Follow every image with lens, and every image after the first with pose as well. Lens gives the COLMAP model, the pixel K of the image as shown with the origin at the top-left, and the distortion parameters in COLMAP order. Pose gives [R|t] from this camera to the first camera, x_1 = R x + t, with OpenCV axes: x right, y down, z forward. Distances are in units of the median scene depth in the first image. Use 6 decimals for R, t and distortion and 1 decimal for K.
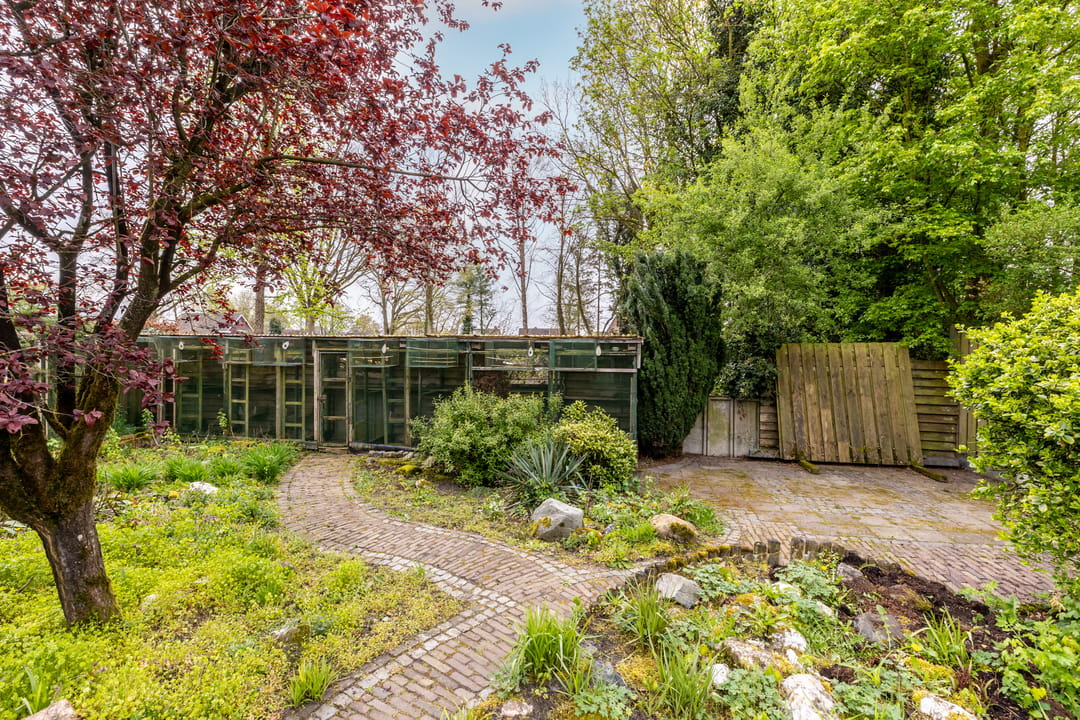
lens RADIAL K [[483.1, 0, 540.0], [0, 483.1, 360.0], [0, 0, 1]] dist [0.001776, 0.000098]
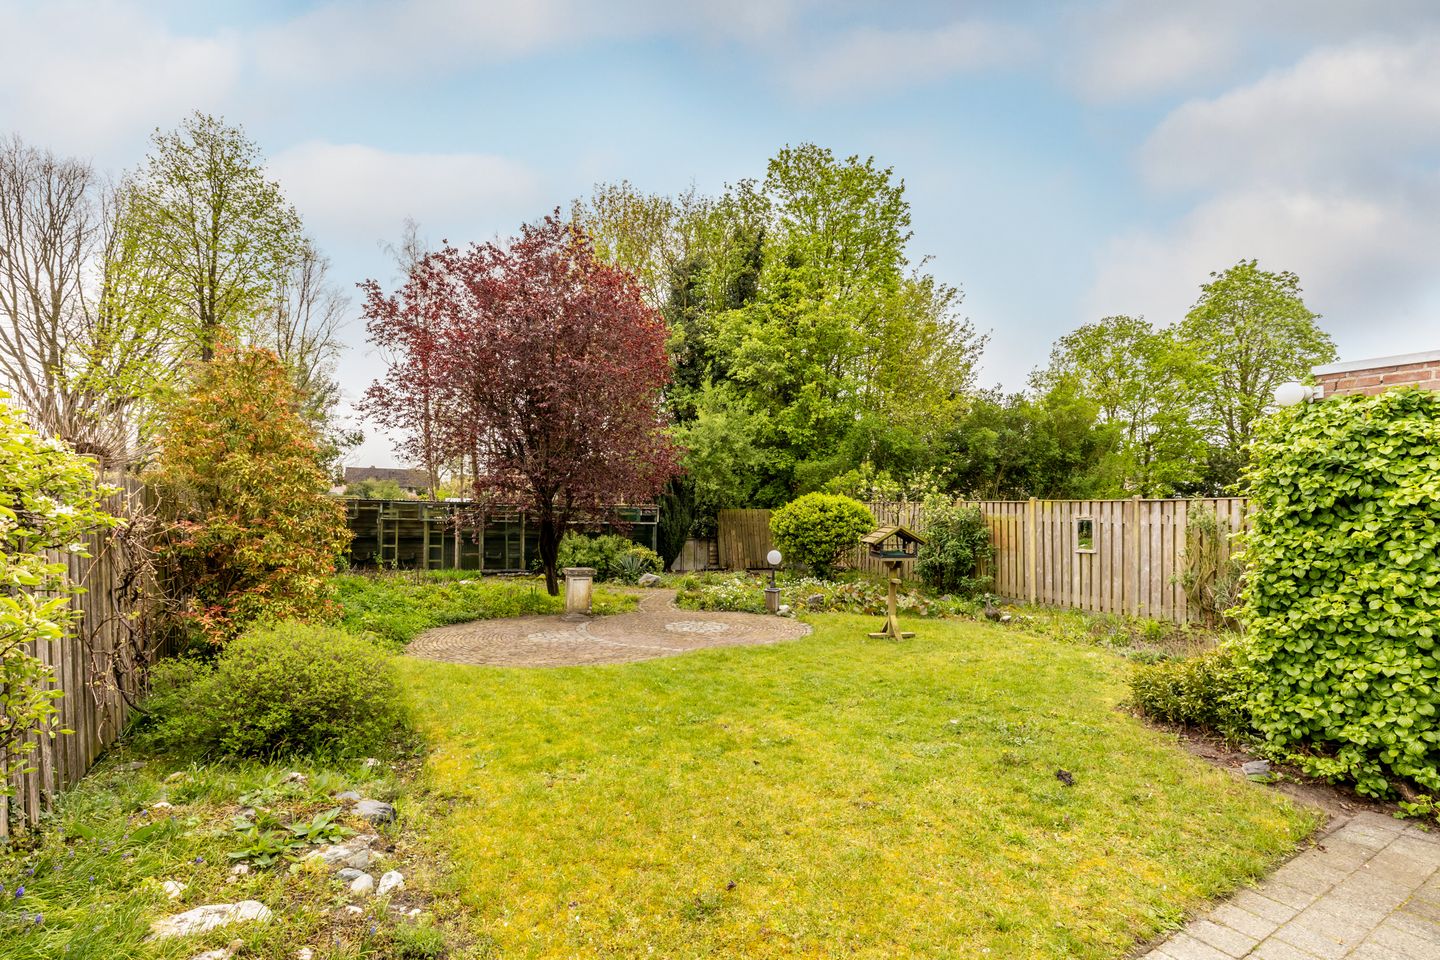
lens RADIAL K [[660.6, 0, 722.3], [0, 660.6, 516.2], [0, 0, 1]] dist [0.013380, 0.000017]
pose [[0.869574, 0.002320, 0.493797, -0.859223], [-0.003116, 0.999995, 0.000789, -0.008964], [-0.493792, -0.002225, 0.869577, -1.401345]]
